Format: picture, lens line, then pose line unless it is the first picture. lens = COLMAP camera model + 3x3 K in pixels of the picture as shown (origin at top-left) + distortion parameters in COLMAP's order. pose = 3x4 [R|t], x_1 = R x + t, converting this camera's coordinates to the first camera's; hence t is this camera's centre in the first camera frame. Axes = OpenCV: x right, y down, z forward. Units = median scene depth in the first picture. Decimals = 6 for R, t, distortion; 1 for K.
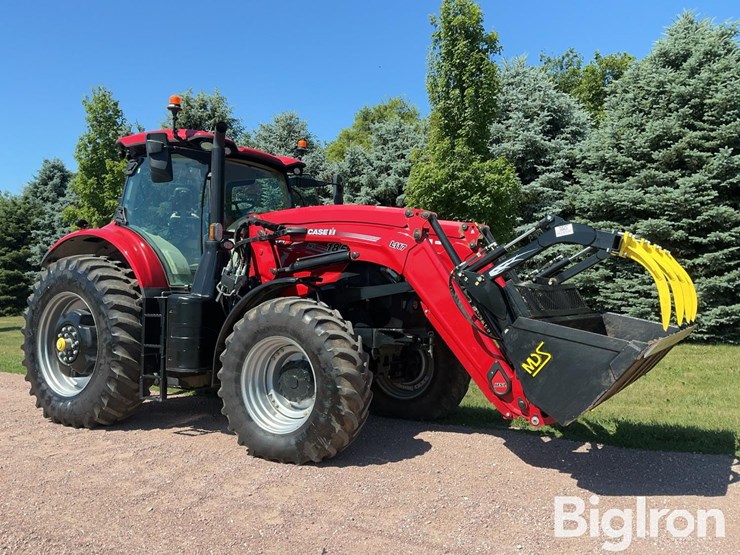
lens RADIAL K [[610.0, 0, 371.2], [0, 610.0, 284.5], [0, 0, 1]] dist [0.117223, -0.226327]
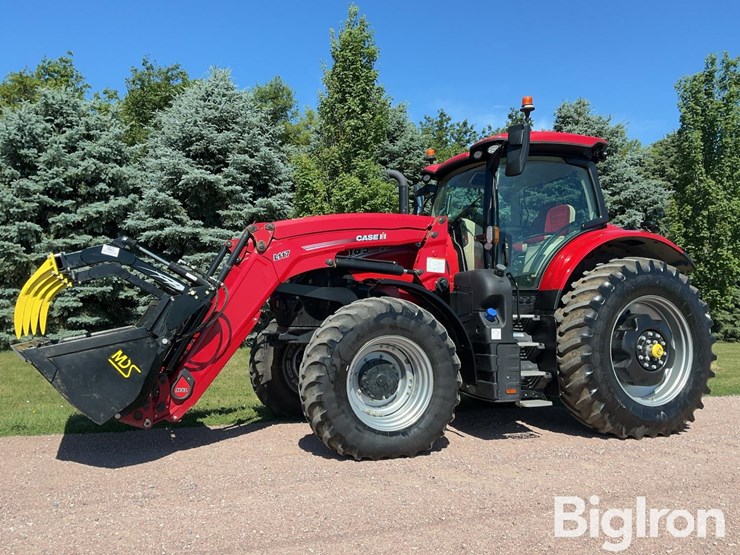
lens RADIAL K [[610.0, 0, 371.6], [0, 610.0, 281.1], [0, 0, 1]] dist [0.117223, -0.226327]
pose [[0.604019, 0.045858, 0.795650, -0.515578], [-0.023243, 0.998932, -0.039929, 0.015093], [-0.796631, 0.005625, 0.604439, 0.253135]]
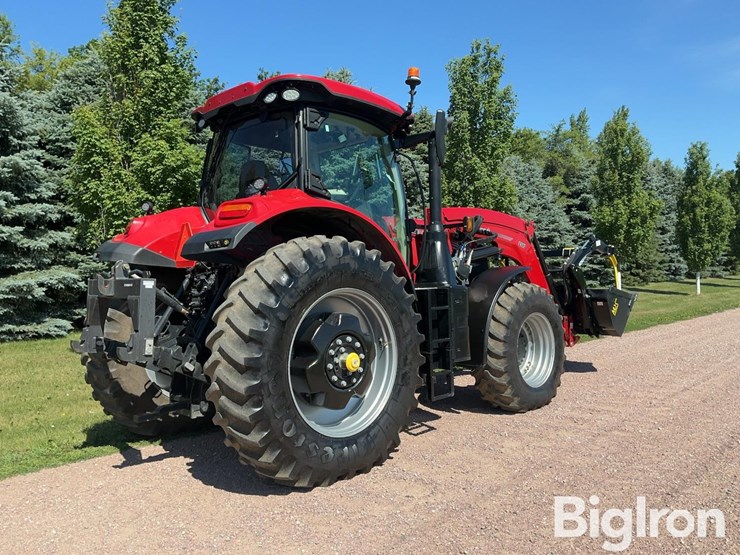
lens RADIAL K [[610.0, 0, 369.1], [0, 610.0, 281.2], [0, 0, 1]] dist [0.117223, -0.226327]
pose [[0.221585, -0.021936, 0.974894, -0.521267], [0.012168, 0.999731, 0.019729, -0.003965], [-0.975065, 0.007491, 0.221792, 0.367220]]
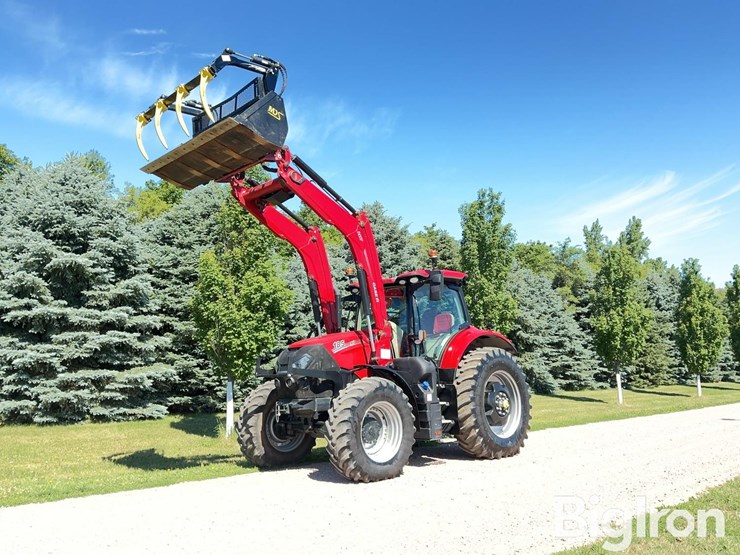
lens RADIAL K [[610.0, 0, 369.6], [0, 610.0, 274.9], [0, 0, 1]] dist [0.117223, -0.226327]
pose [[0.259406, 0.149254, 0.954165, -0.793066], [0.003436, 0.987837, -0.155455, 0.004382], [-0.965762, 0.043605, 0.255738, 0.317069]]
